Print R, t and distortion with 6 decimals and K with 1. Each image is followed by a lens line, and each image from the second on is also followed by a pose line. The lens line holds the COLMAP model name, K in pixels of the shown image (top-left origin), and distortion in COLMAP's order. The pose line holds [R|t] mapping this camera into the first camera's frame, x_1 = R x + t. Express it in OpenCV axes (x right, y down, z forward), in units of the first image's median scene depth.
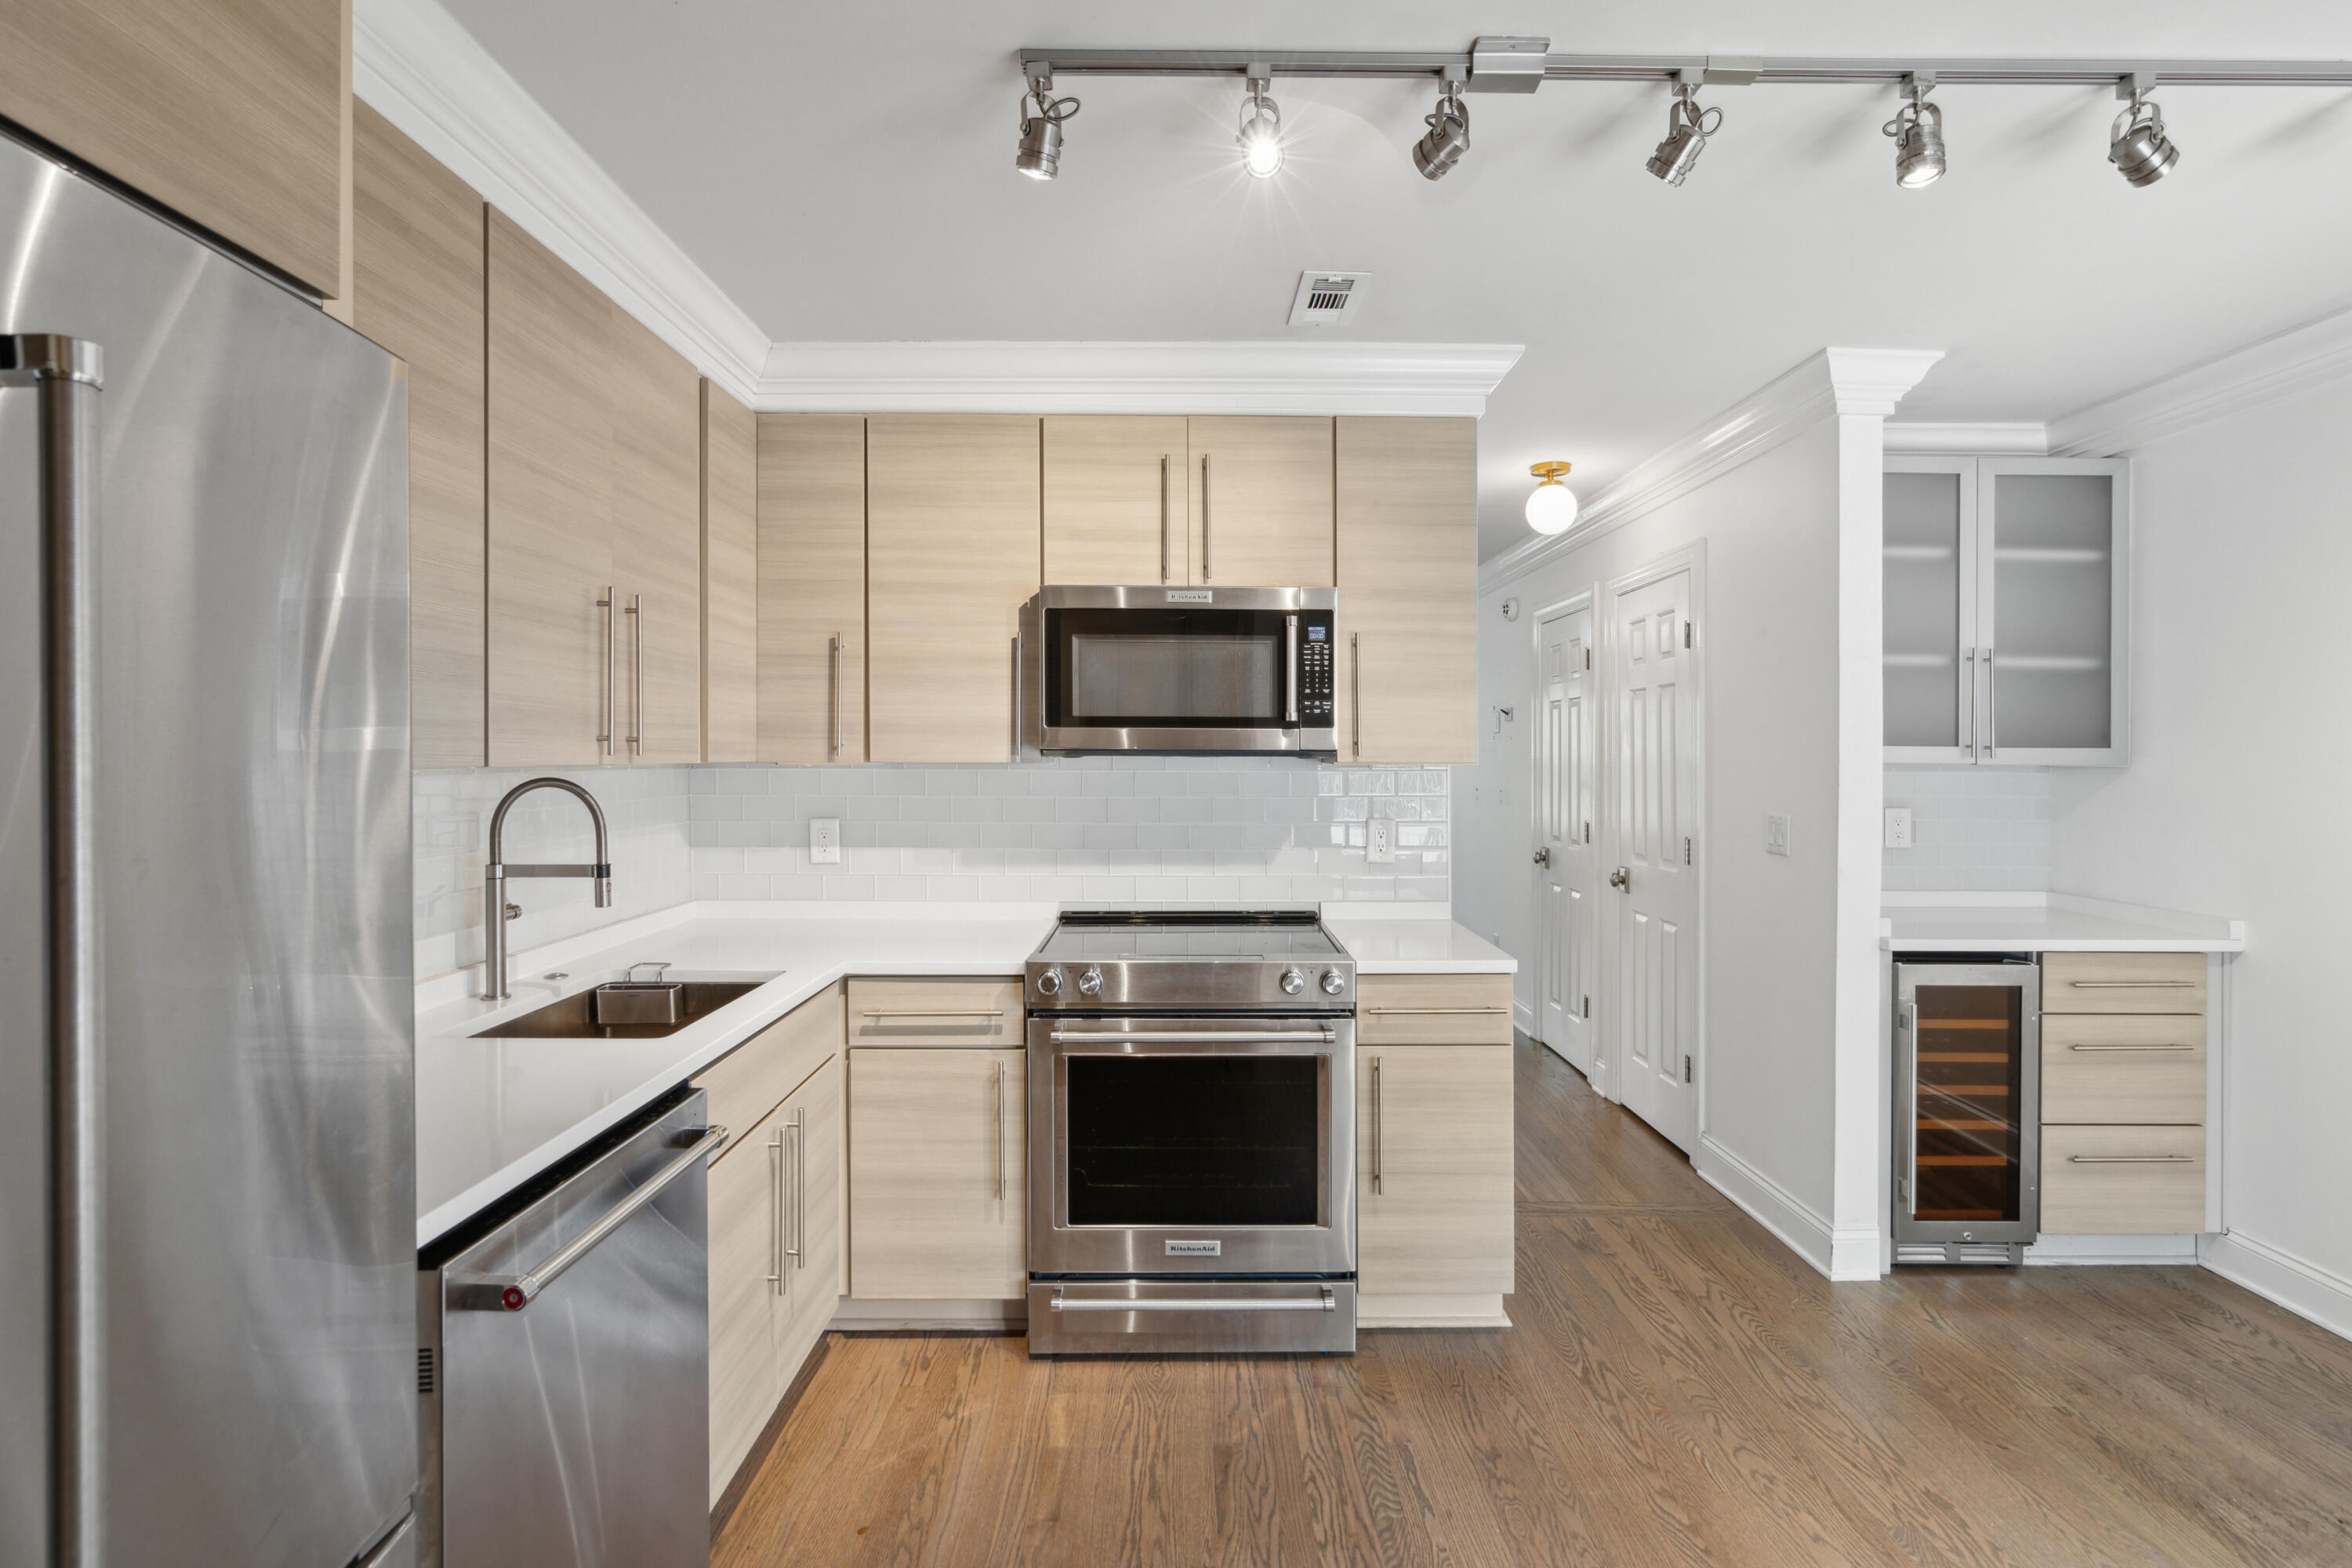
lens RADIAL K [[1066.6, 0, 1179.0], [0, 1066.6, 768.6], [0, 0, 1]] dist [-0.000730, -0.001025]
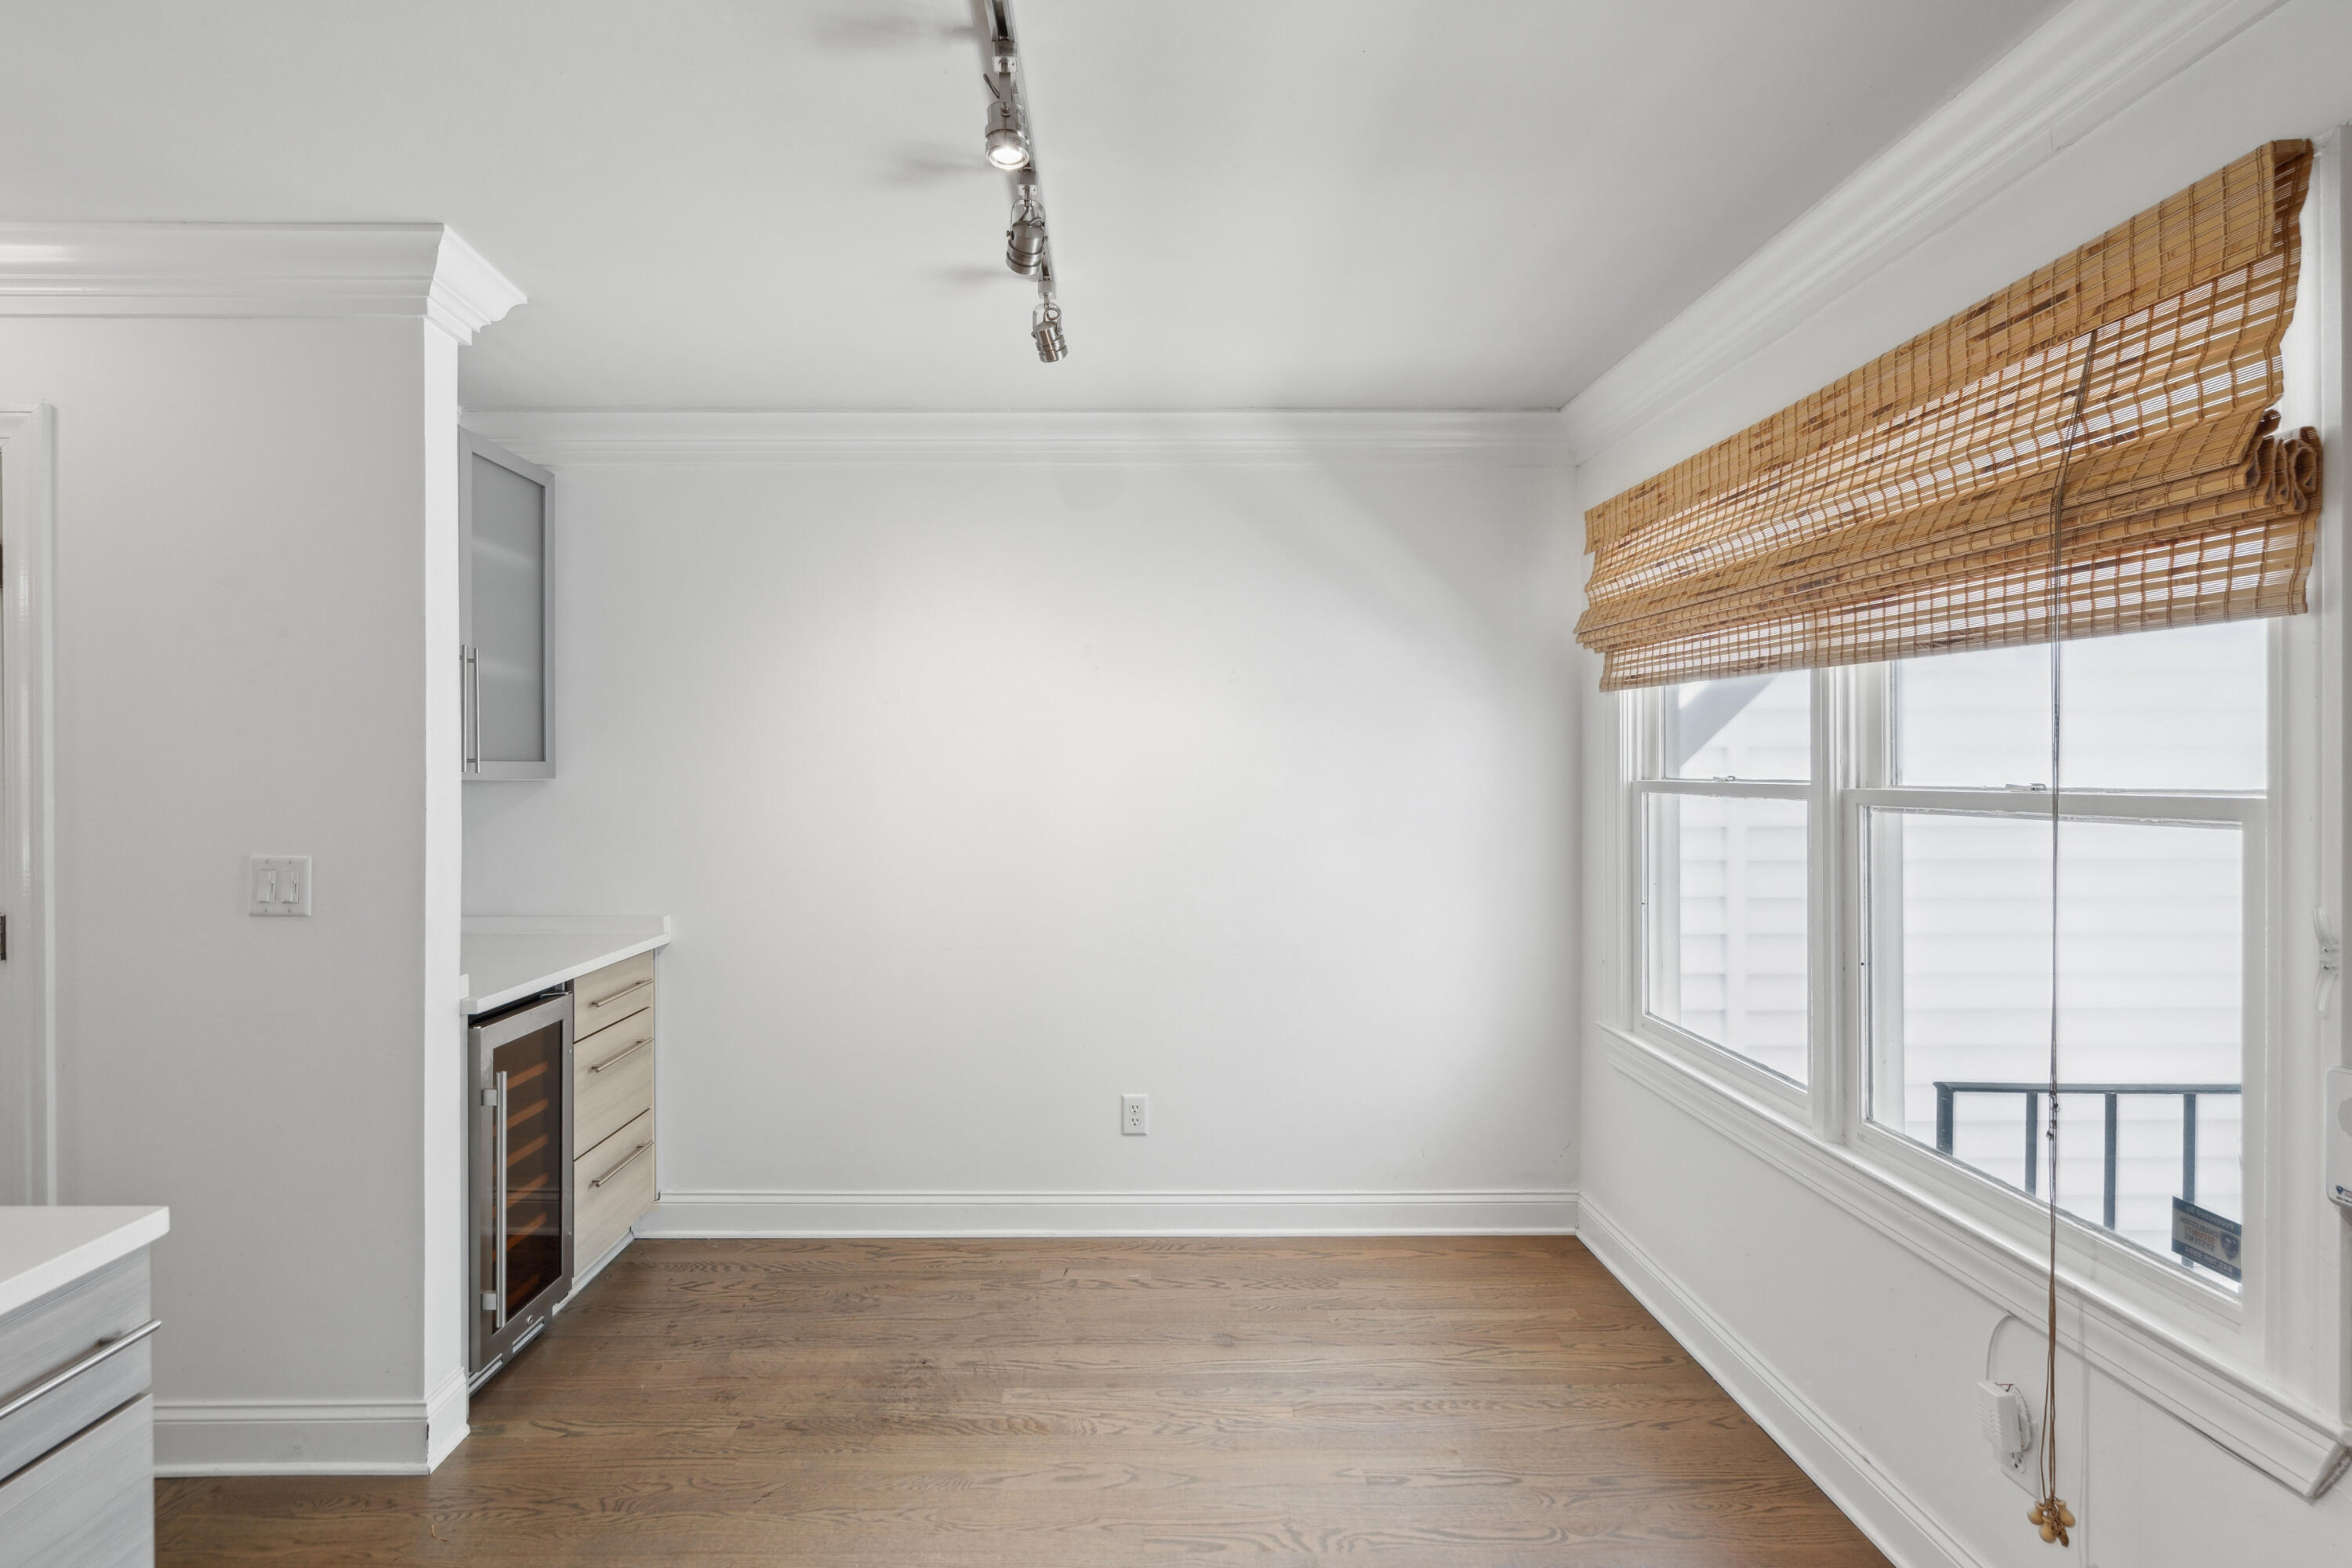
lens RADIAL K [[1066.6, 0, 1168.7], [0, 1066.6, 770.3], [0, 0, 1]] dist [-0.000730, -0.001025]
pose [[-0.021013, -0.003239, 0.999774, -0.142971], [0.008270, 0.999960, 0.003413, -0.010653], [-0.999745, 0.008340, -0.020986, 0.493990]]
